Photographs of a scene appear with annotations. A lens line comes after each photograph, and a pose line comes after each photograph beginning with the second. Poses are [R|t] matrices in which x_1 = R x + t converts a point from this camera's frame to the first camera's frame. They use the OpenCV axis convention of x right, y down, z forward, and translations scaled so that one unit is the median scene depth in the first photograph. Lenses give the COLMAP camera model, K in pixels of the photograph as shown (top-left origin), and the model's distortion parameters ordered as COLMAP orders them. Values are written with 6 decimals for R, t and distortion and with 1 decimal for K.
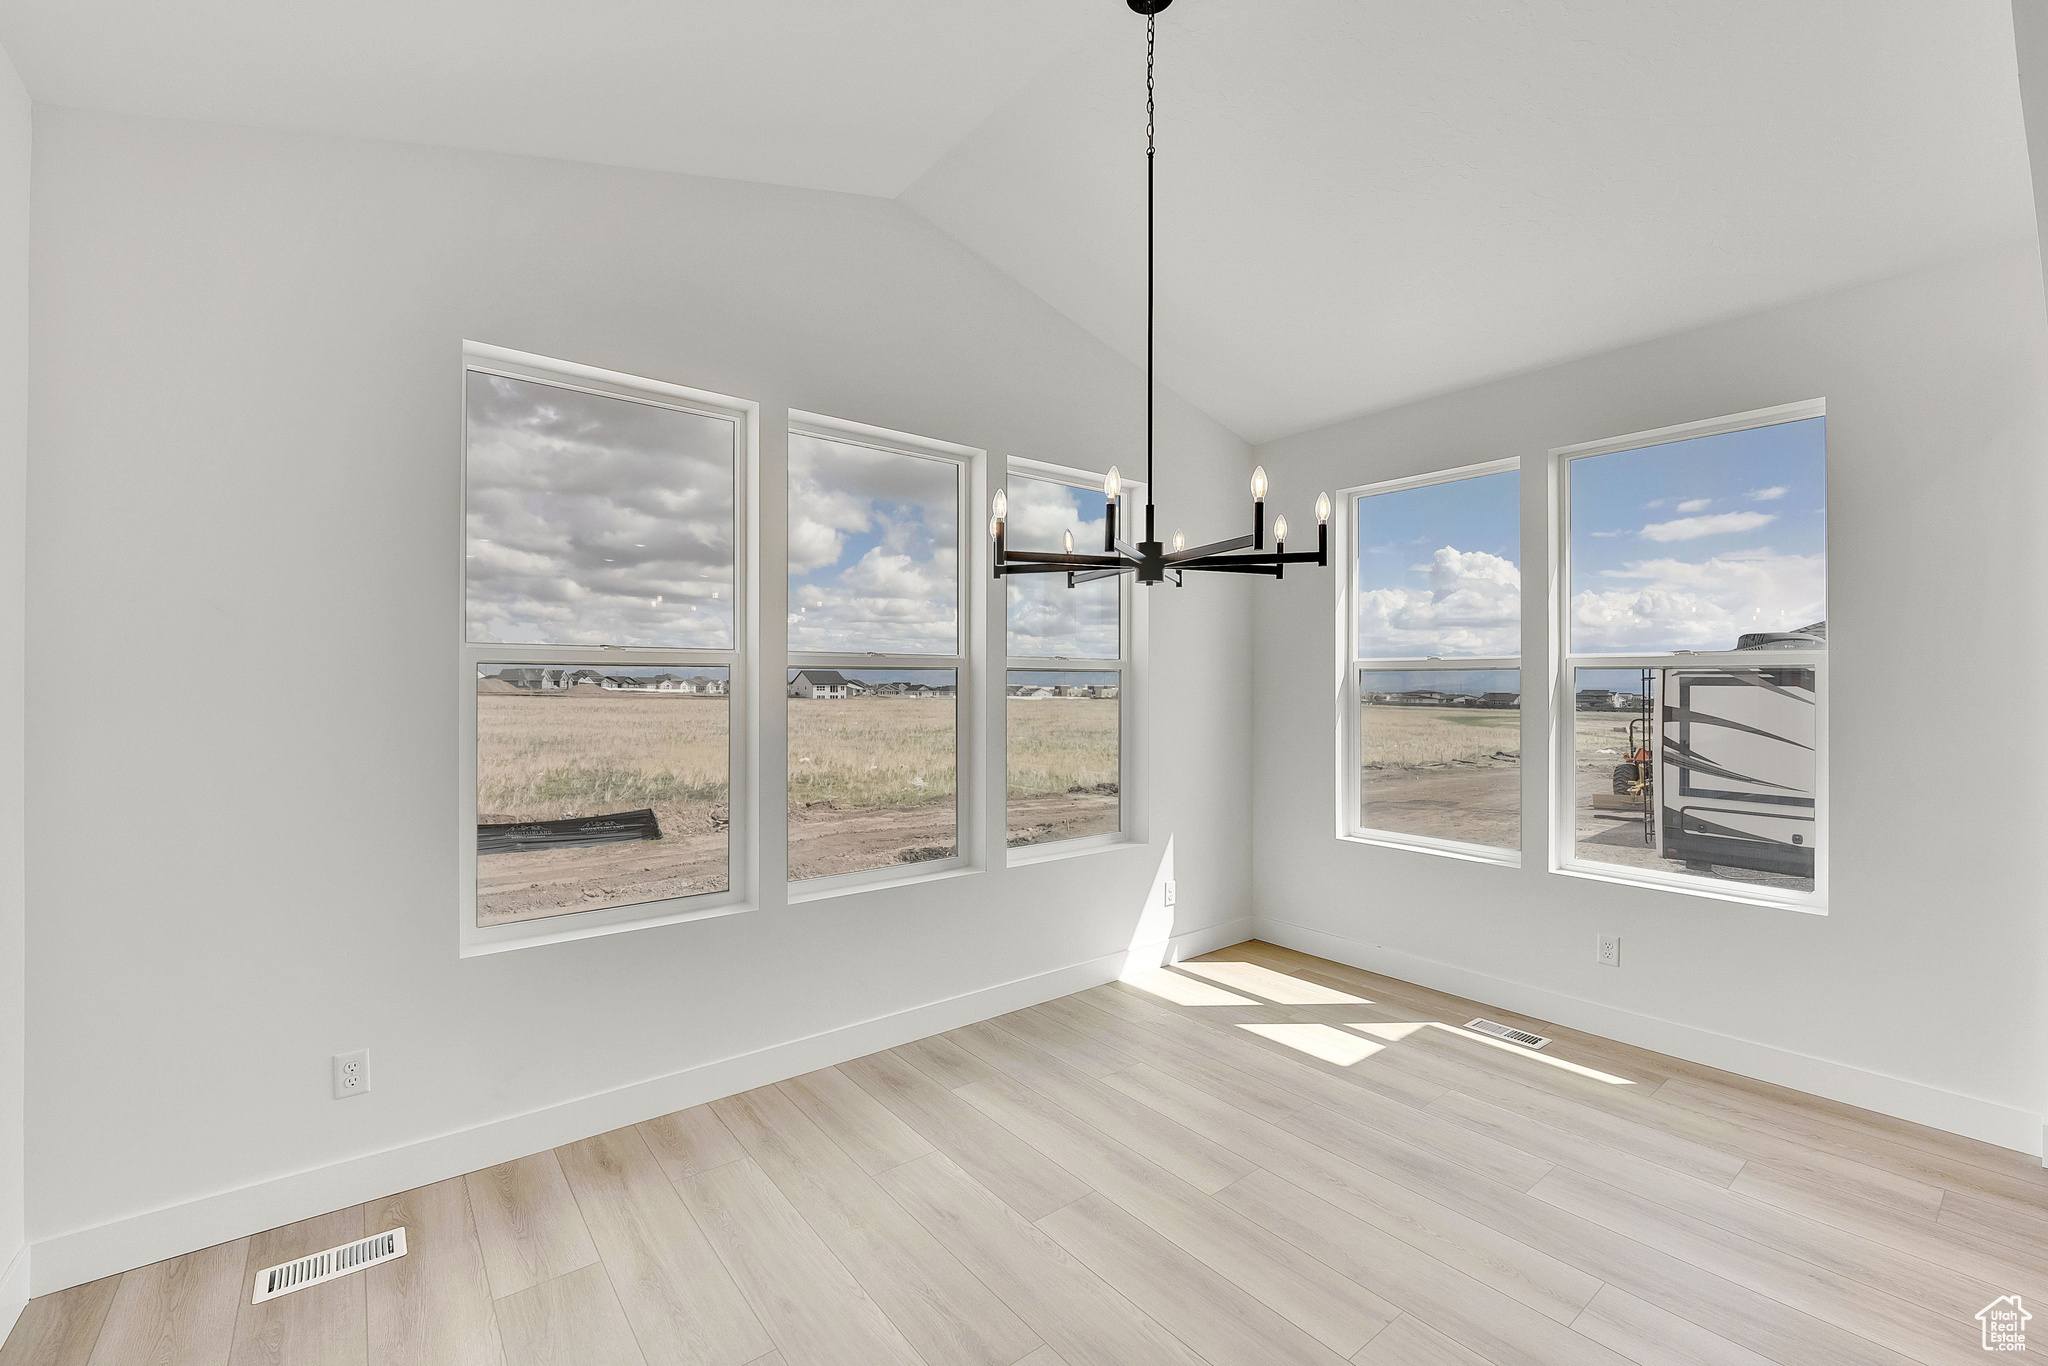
lens RADIAL K [[850.9, 0, 1032.8], [0, 850.9, 682.8], [0, 0, 1]] dist [-0.009905, -0.000501]
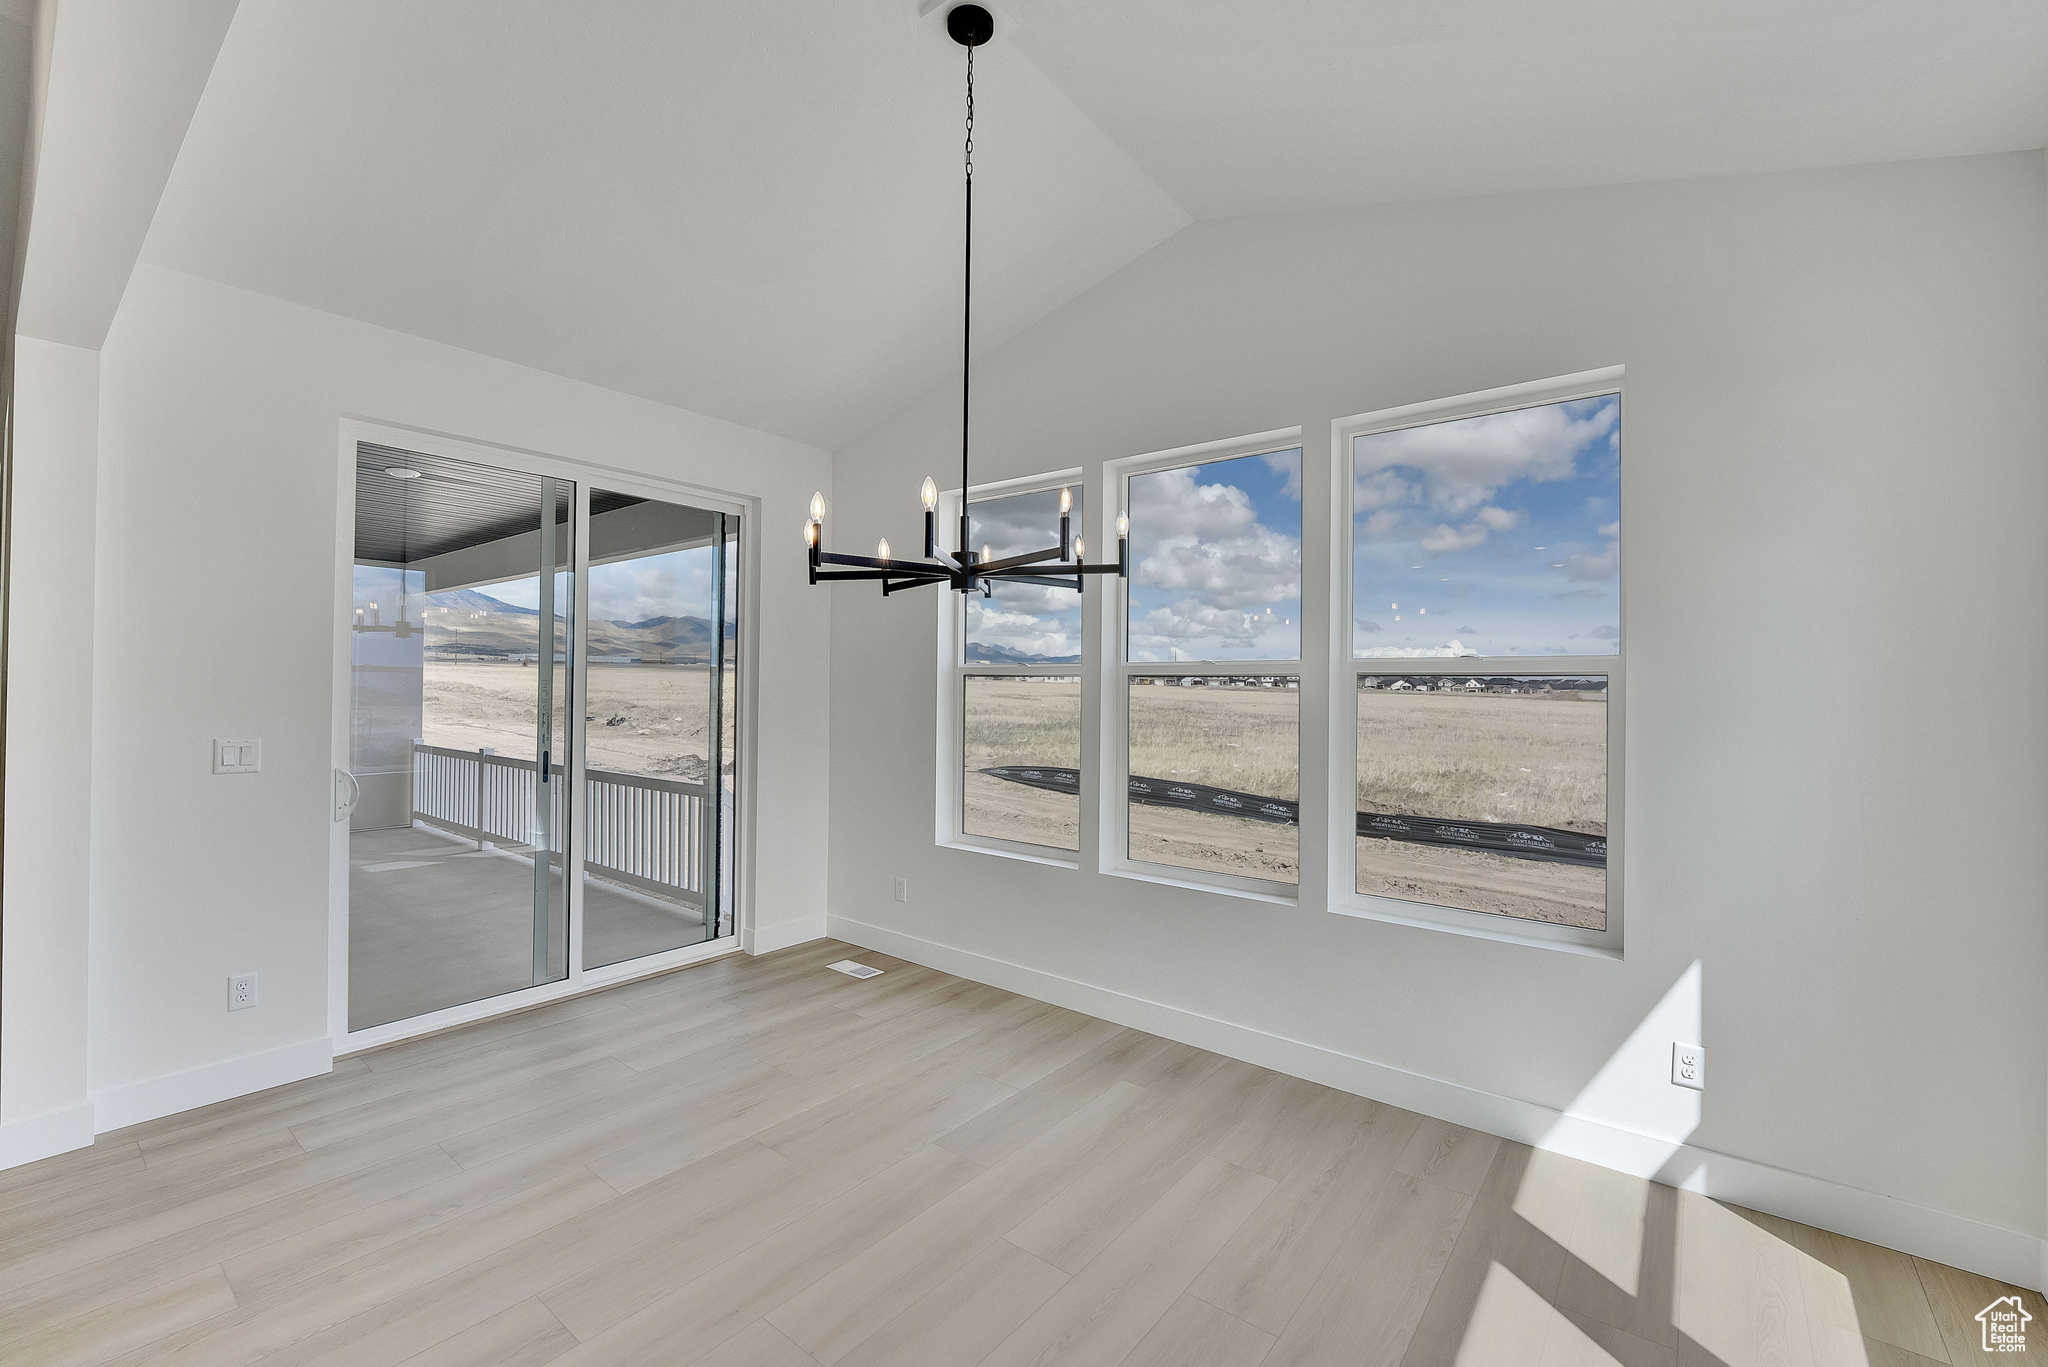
lens RADIAL K [[850.9, 0, 1028.2], [0, 850.9, 680.5], [0, 0, 1]] dist [-0.009905, -0.000501]
pose [[0.228985, -0.007659, -0.973400, 0.601228], [-0.010200, 0.999895, -0.010267, 0.001060], [0.973377, 0.012280, 0.228883, 0.431578]]
